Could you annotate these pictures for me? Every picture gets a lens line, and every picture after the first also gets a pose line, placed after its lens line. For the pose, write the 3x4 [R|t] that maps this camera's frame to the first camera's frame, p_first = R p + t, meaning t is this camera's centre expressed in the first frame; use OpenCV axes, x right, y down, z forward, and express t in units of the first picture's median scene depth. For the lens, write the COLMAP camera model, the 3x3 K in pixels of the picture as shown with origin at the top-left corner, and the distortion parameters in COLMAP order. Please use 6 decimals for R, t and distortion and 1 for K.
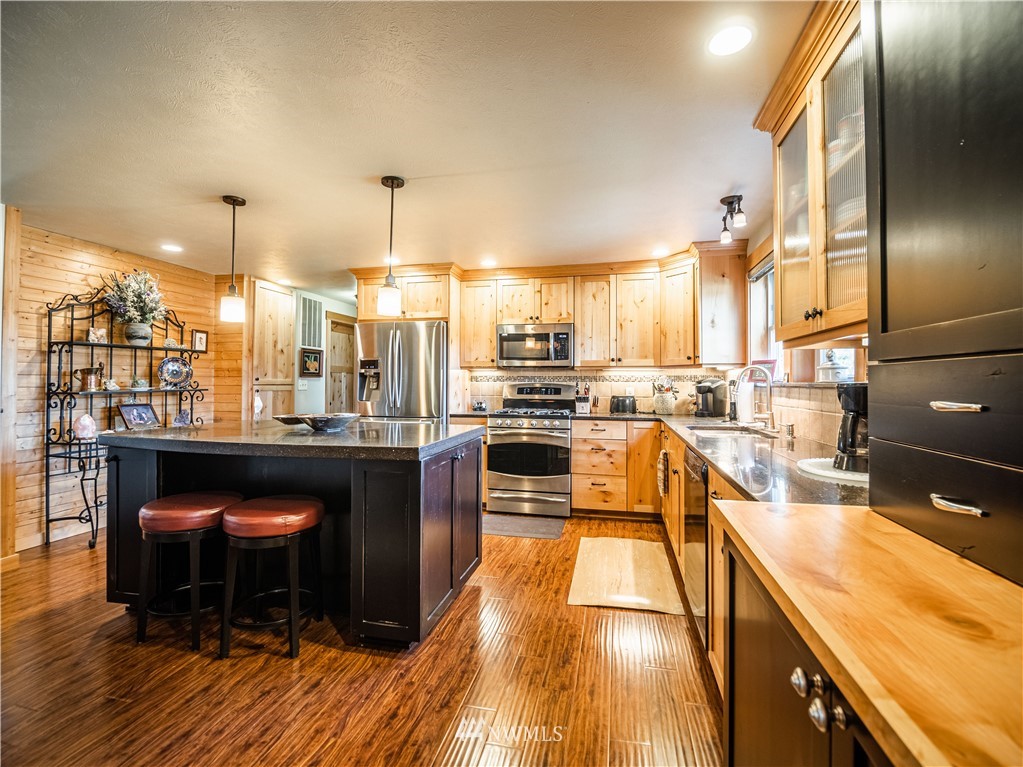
lens RADIAL K [[466.7, 0, 514.4], [0, 466.7, 378.3], [0, 0, 1]] dist [-0.025246, -0.001191]
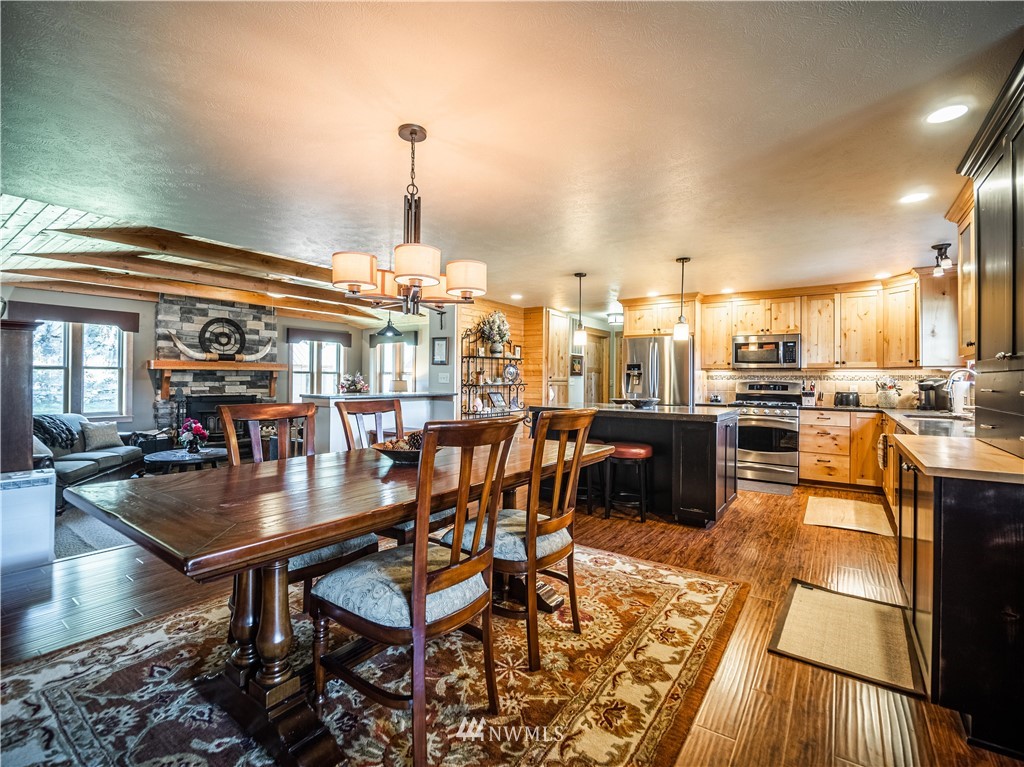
lens RADIAL K [[467.2, 0, 505.3], [0, 467.2, 377.4], [0, 0, 1]] dist [-0.025246, -0.001191]
pose [[0.917273, 0.003083, -0.398248, -0.111501], [-0.001789, 0.999992, 0.003620, -0.003456], [0.398256, -0.002608, 0.917271, -0.481377]]
